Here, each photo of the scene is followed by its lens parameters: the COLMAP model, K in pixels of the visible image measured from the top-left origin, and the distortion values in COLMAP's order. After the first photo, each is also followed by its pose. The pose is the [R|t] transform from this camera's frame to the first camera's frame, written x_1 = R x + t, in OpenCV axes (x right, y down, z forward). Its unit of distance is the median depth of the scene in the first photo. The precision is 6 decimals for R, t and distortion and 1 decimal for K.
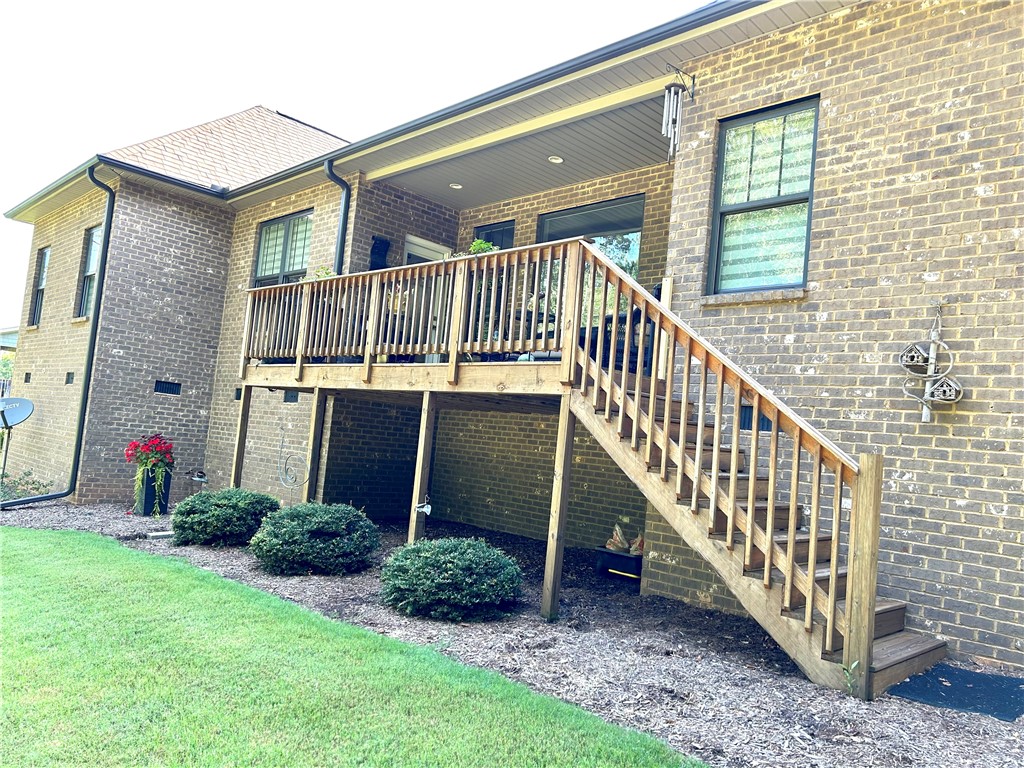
lens RADIAL K [[768.9, 0, 513.1], [0, 768.9, 383.6], [0, 0, 1]] dist [0.043548, -0.009572]
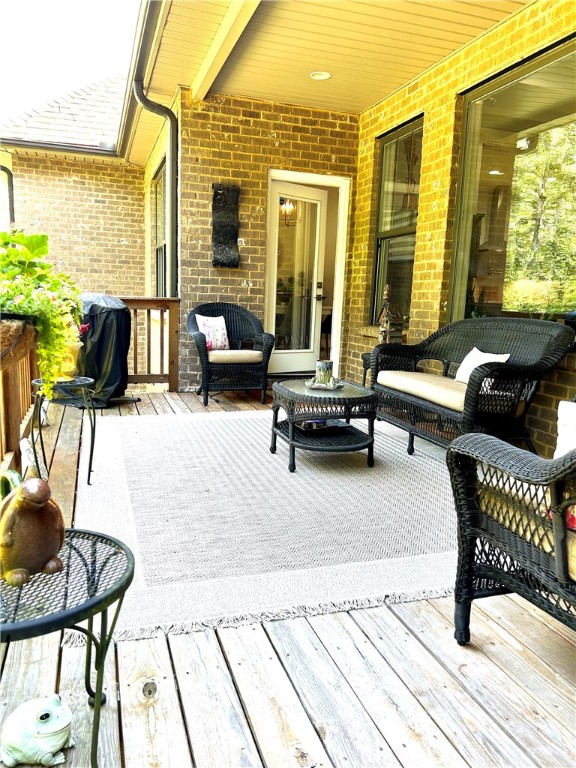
lens RADIAL K [[576.7, 0, 286.7], [0, 576.7, 383.0], [0, 0, 1]] dist [0.043548, -0.009572]
pose [[0.889366, -0.000215, -0.457195, 0.105553], [0.091772, 0.979731, 0.178061, -0.094214], [0.447890, -0.200320, 0.871359, 0.495523]]
